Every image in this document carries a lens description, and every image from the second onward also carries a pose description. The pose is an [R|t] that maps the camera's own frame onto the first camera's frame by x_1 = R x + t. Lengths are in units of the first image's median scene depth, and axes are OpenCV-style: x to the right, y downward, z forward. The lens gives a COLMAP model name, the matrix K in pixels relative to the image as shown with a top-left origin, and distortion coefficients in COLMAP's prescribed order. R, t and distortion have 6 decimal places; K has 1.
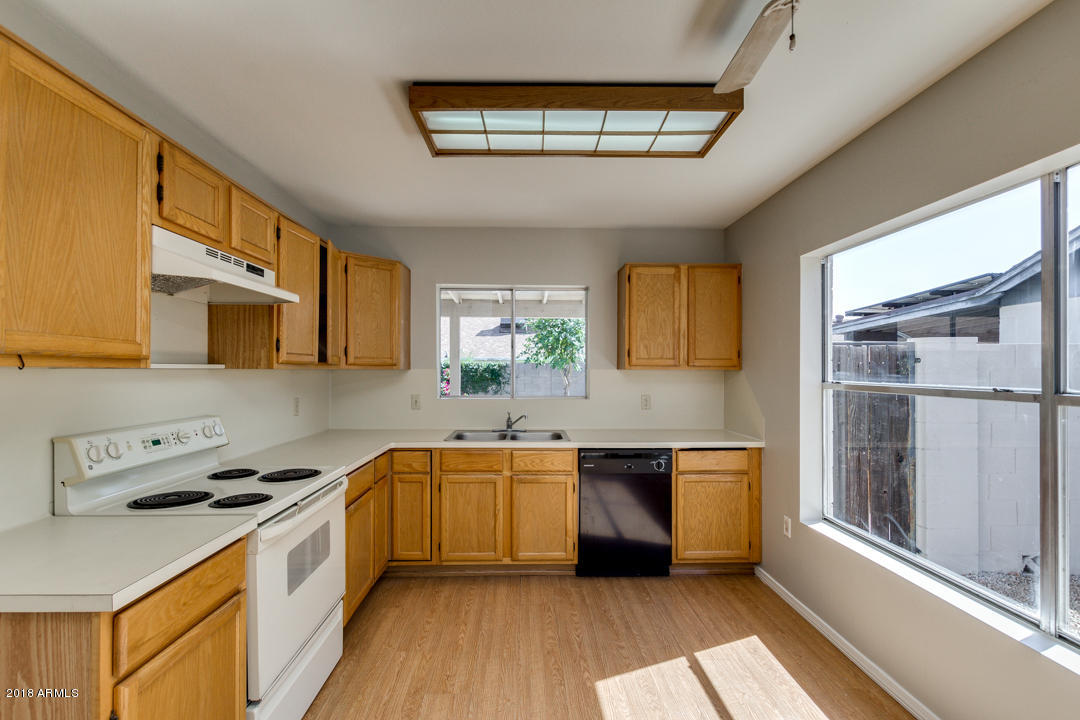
lens RADIAL K [[1168.7, 0, 534.1], [0, 1168.7, 353.3], [0, 0, 1]] dist [0.138042, 0.000000]
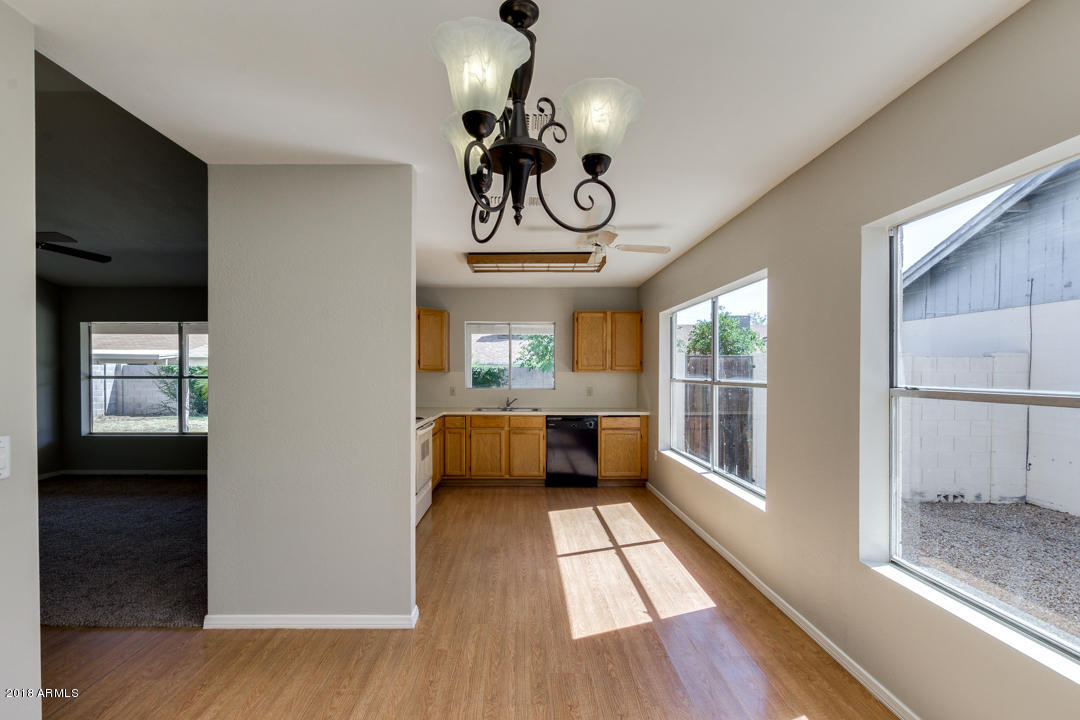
lens RADIAL K [[1168.7, 0, 543.8], [0, 1168.7, 367.8], [0, 0, 1]] dist [0.138042, 0.000000]
pose [[0.999945, -0.000507, 0.010466, 0.014845], [0.000405, 0.999952, 0.009778, -0.010223], [-0.010470, -0.009773, 0.999897, -0.798668]]
